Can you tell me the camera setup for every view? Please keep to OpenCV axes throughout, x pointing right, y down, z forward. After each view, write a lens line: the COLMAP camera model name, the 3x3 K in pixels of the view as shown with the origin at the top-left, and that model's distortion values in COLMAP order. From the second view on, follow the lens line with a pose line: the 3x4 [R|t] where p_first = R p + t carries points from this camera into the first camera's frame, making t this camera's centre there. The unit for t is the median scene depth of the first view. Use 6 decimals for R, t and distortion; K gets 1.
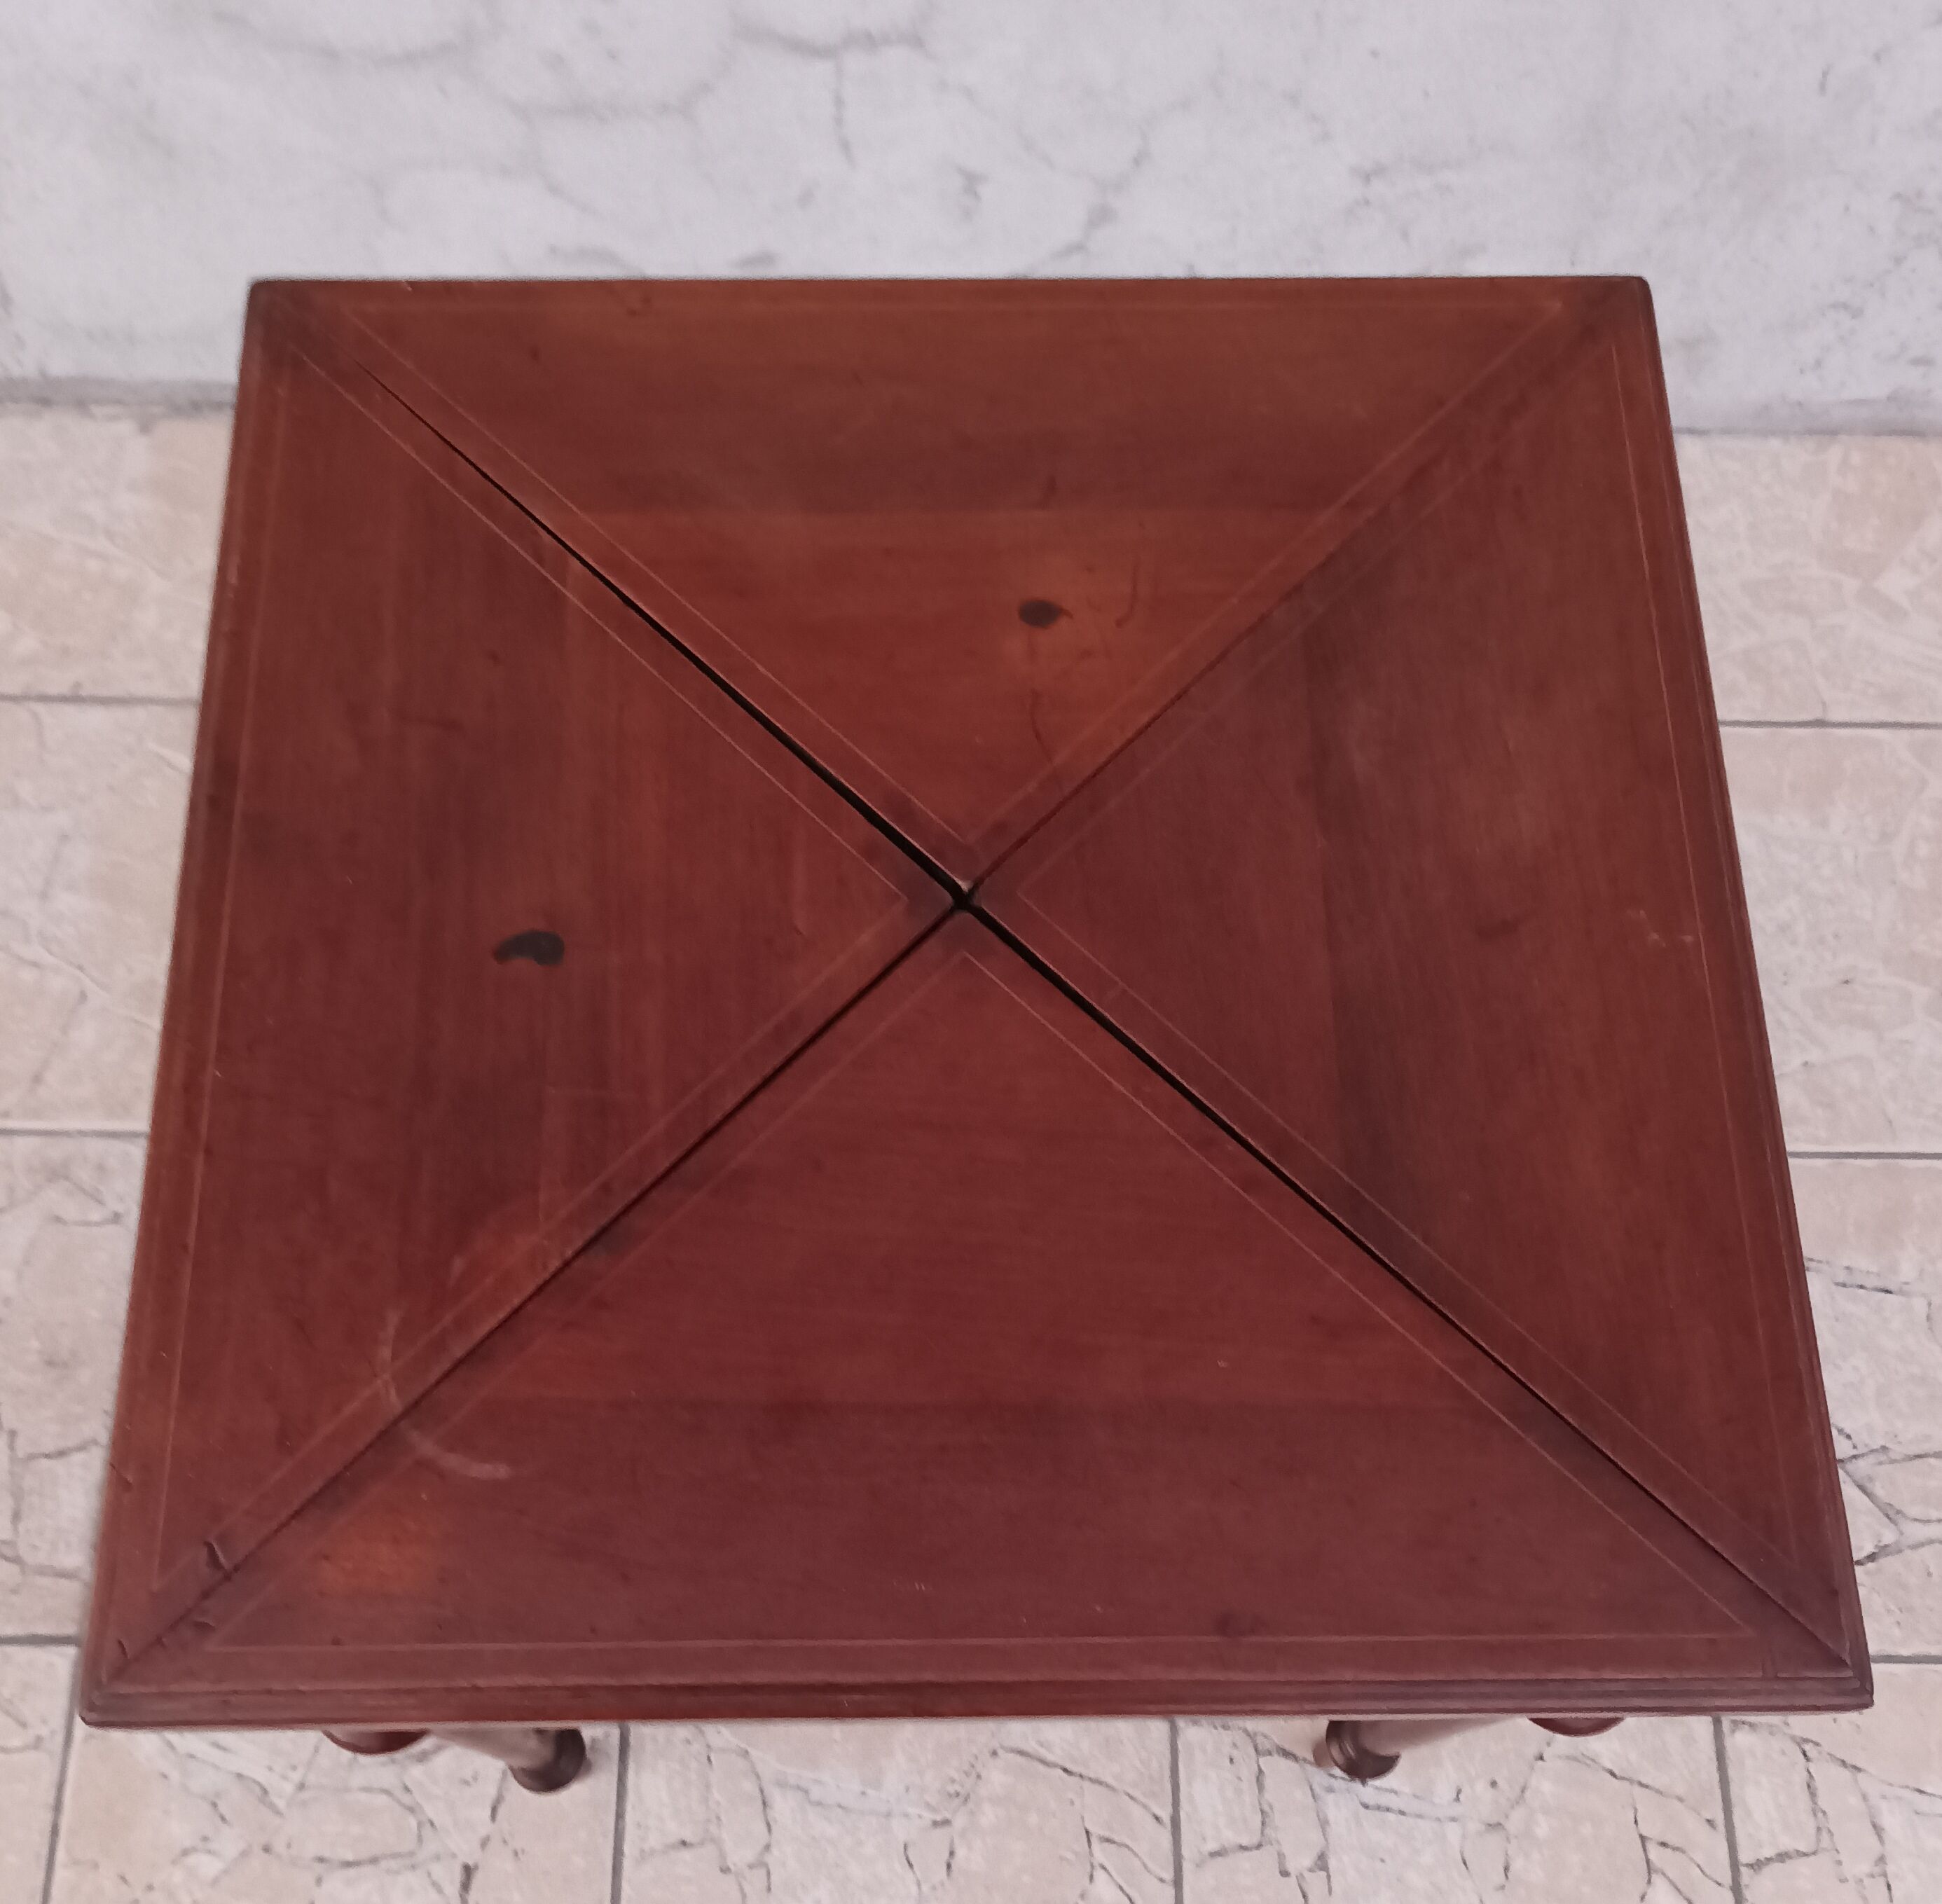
lens RADIAL K [[2081.8, 0, 934.4], [0, 2081.8, 1177.0], [0, 0, 1]] dist [0.043685, -0.053568]
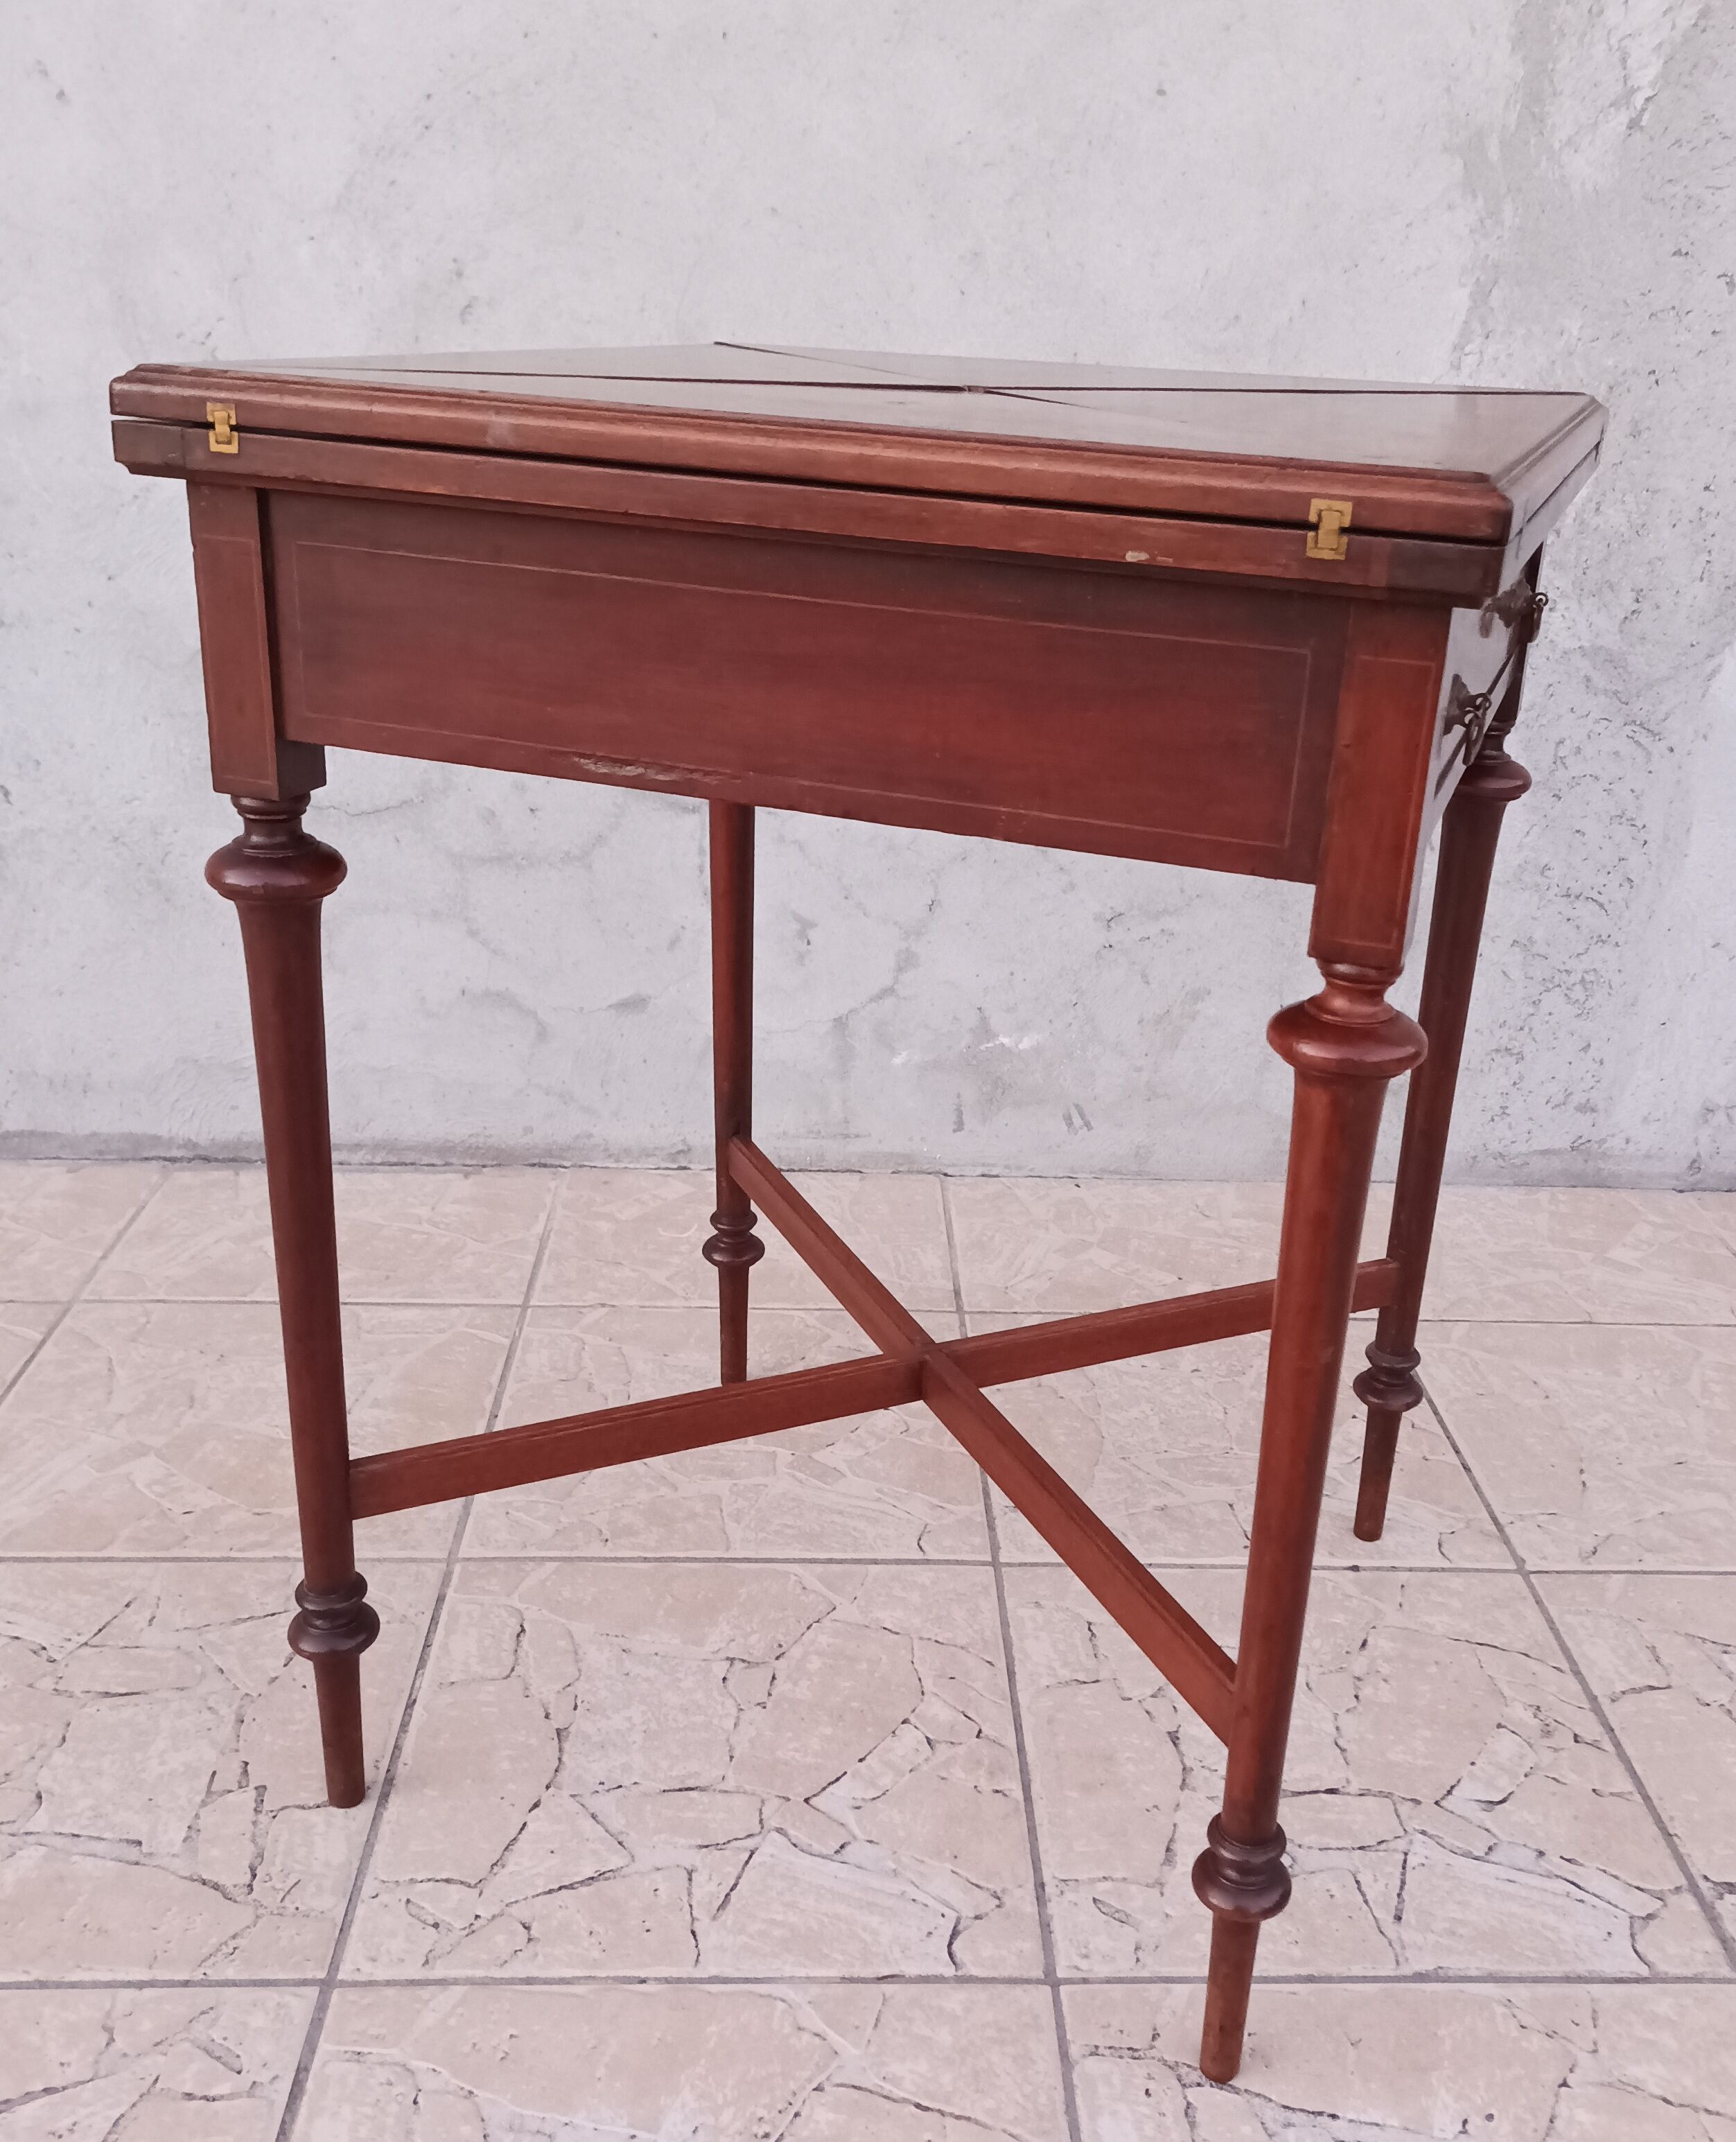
lens RADIAL K [[2046.0, 0, 929.0], [0, 2046.0, 1077.9], [0, 0, 1]] dist [0.033718, -0.031646]
pose [[0.998190, 0.004361, 0.059988, 0.022289], [0.042387, 0.656597, -0.753049, 0.582421], [-0.042672, 0.754229, 0.655224, 0.271557]]
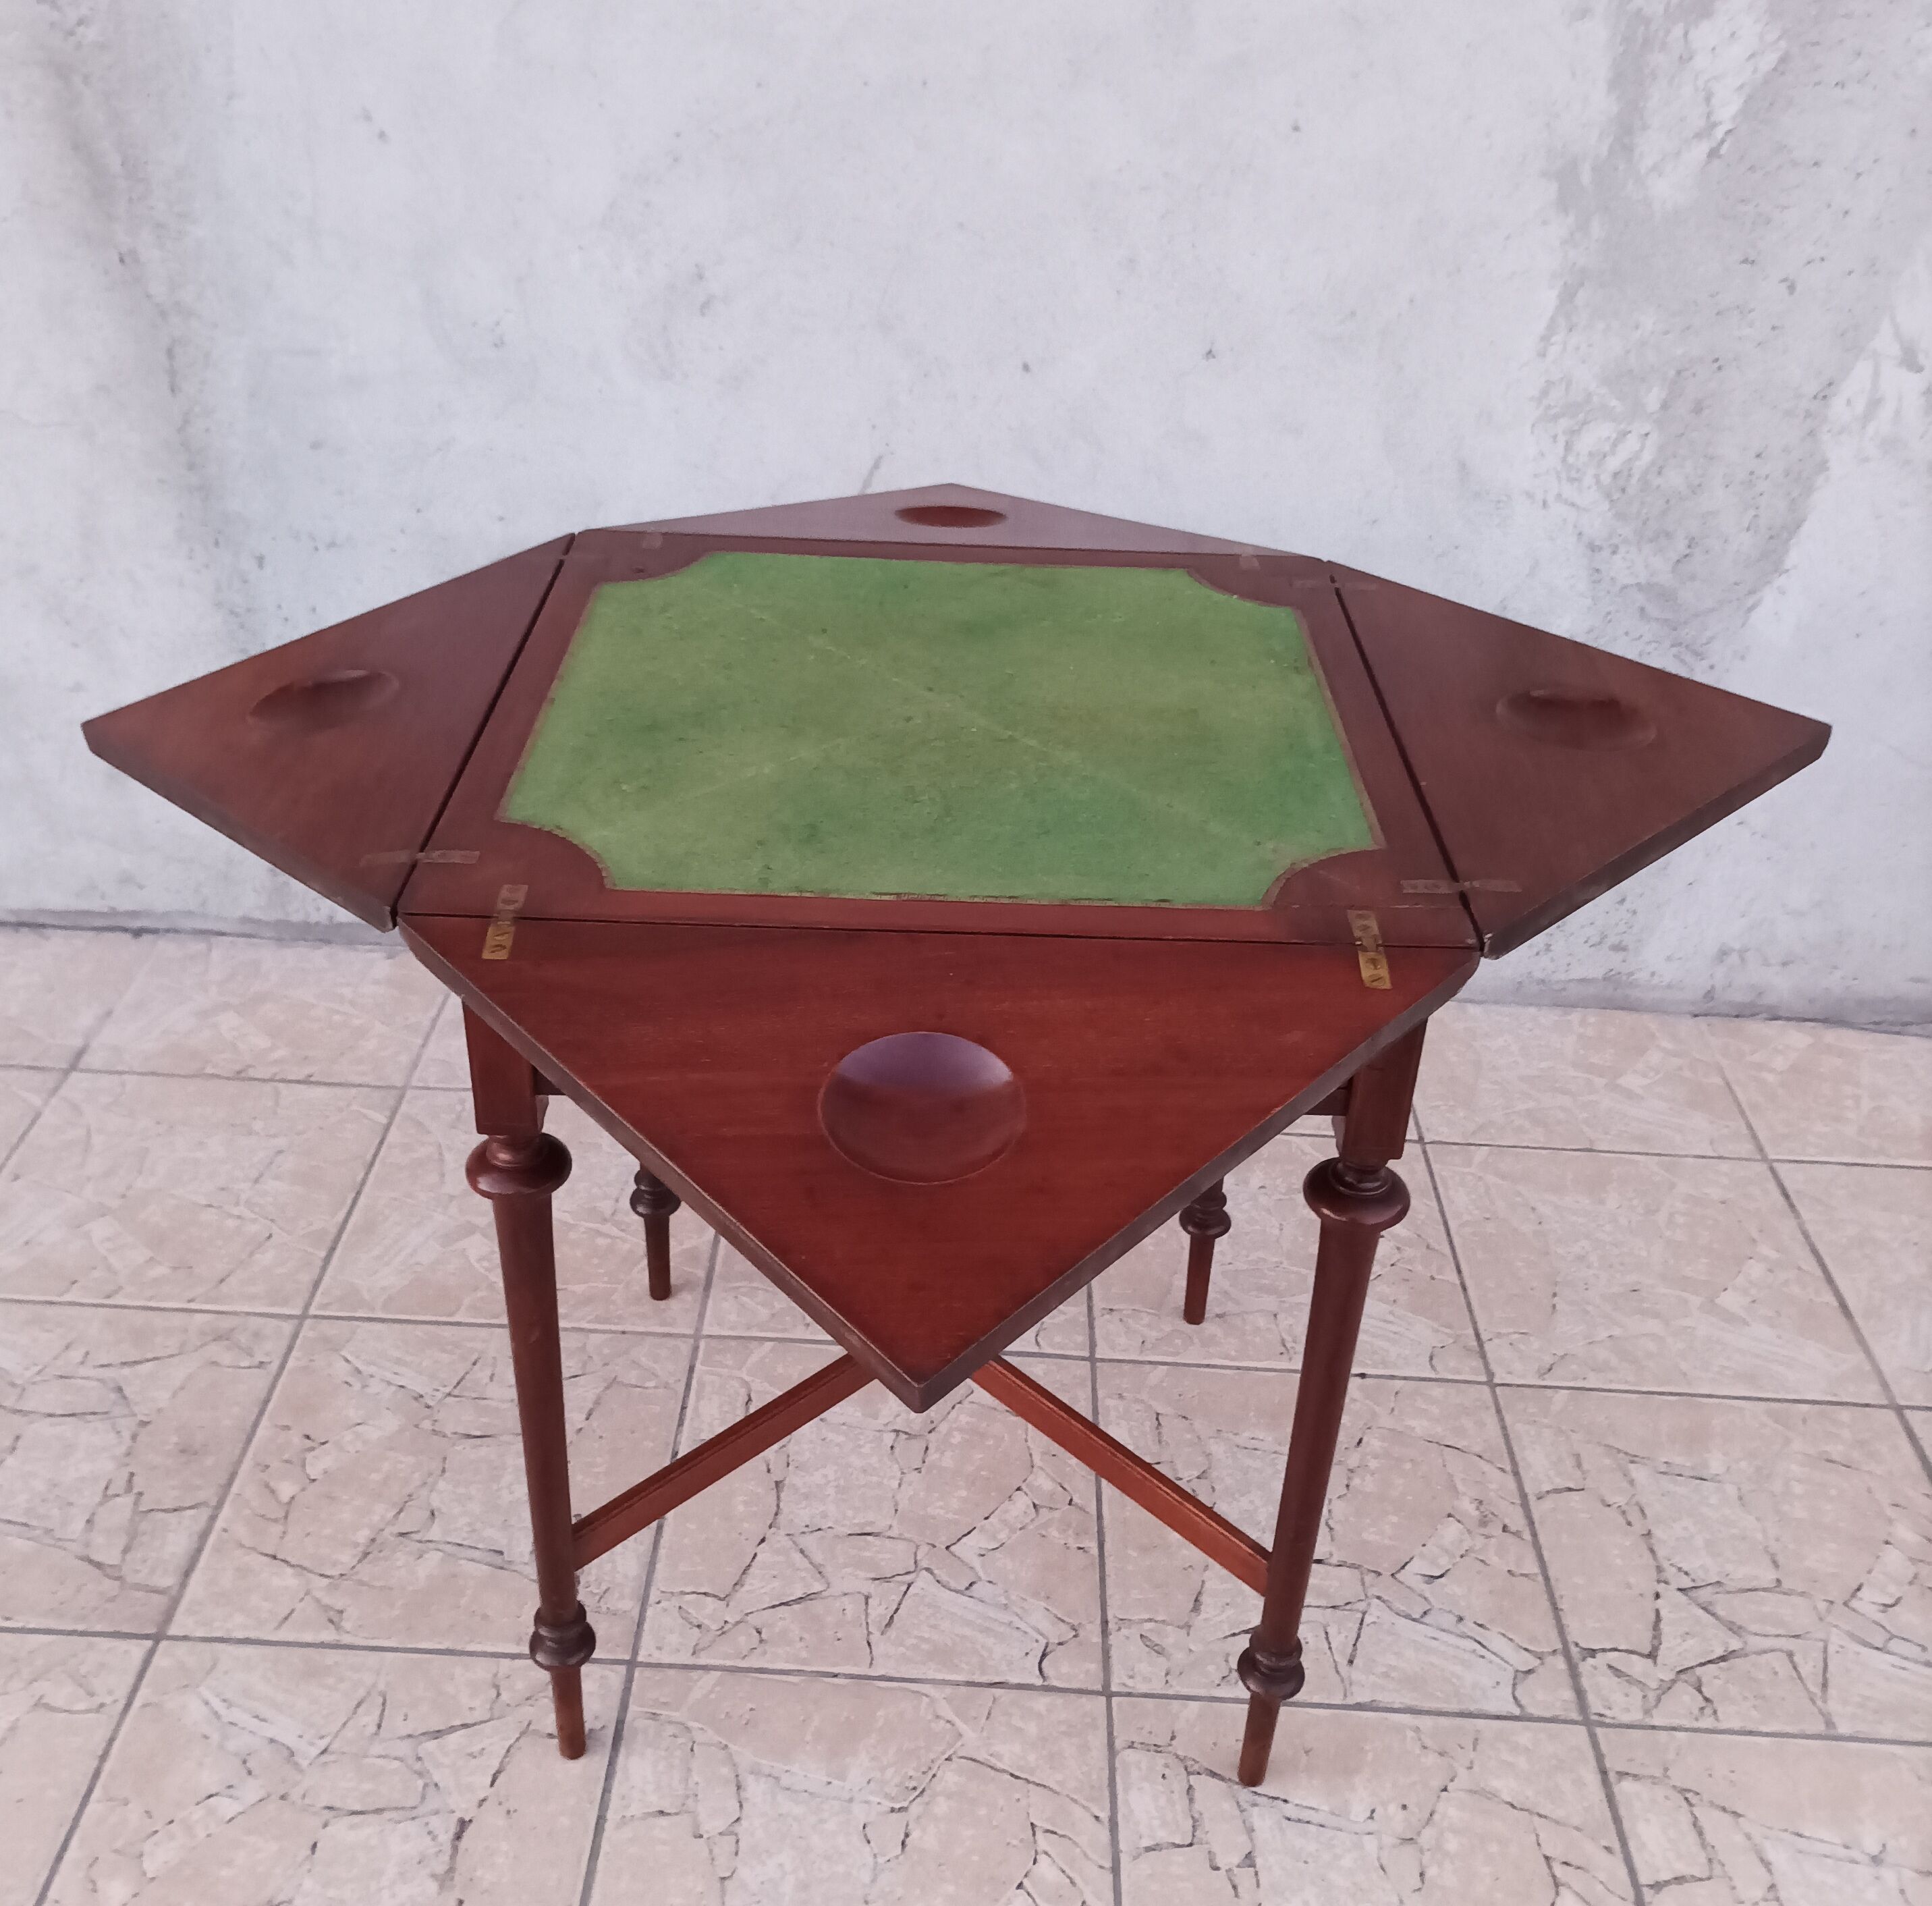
lens RADIAL K [[1998.9, 0, 917.8], [0, 1998.9, 951.1], [0, 0, 1]] dist [0.025241, -0.026348]
pose [[0.999103, 0.035414, -0.023206, 0.021490], [-0.042157, 0.781231, -0.622817, 0.604133], [-0.003927, 0.623237, 0.782023, -0.098574]]
